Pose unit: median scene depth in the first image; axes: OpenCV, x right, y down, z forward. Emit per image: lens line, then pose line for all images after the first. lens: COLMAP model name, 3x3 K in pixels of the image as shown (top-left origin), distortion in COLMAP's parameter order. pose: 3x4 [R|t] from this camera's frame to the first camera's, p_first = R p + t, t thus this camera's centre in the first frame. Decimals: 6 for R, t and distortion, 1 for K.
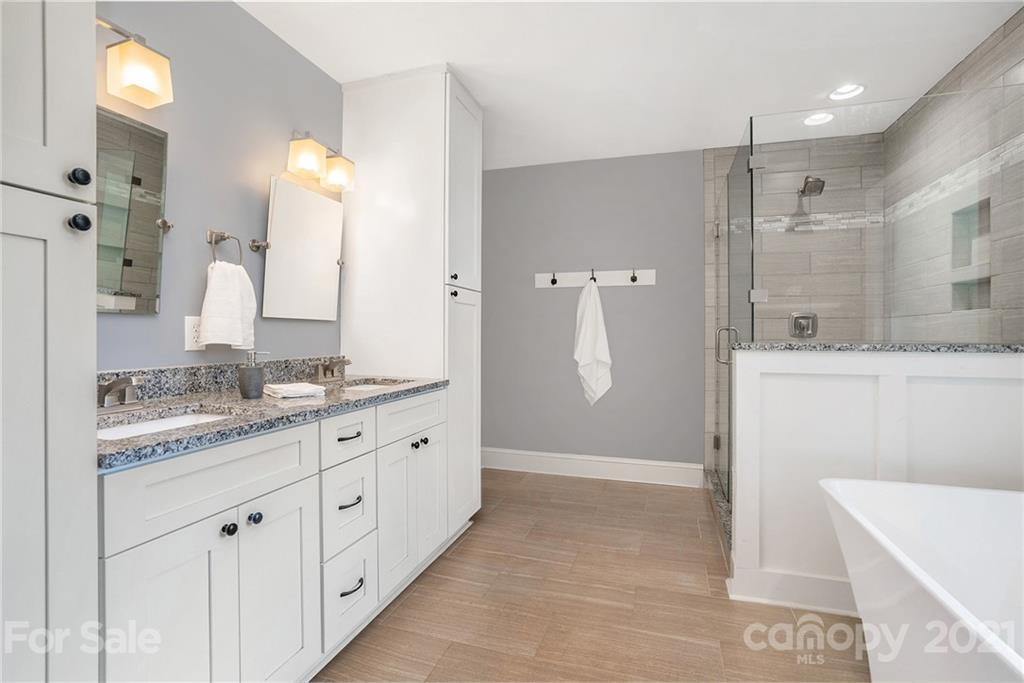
lens RADIAL K [[479.6, 0, 507.0], [0, 479.6, 337.1], [0, 0, 1]] dist [-0.053469, 0.018306]
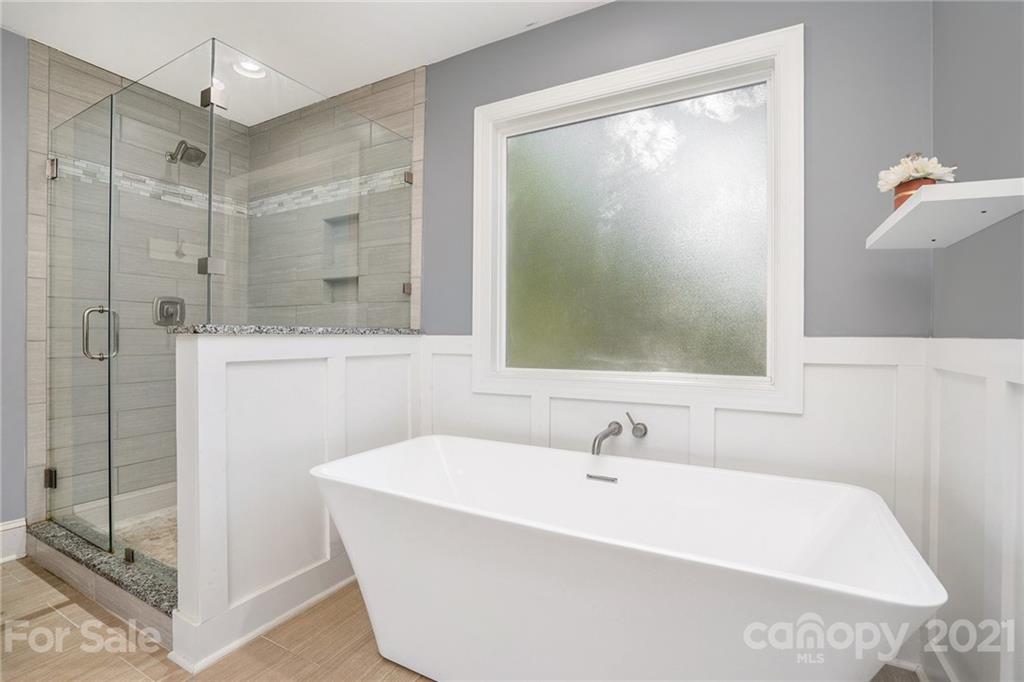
lens RADIAL K [[471.4, 0, 506.4], [0, 471.4, 335.0], [0, 0, 1]] dist [-0.050604, 0.015860]
pose [[0.180675, -0.003899, 0.983535, -0.104356], [0.003608, 0.999988, 0.003301, 0.020010], [-0.983536, 0.002952, 0.180687, 0.287262]]
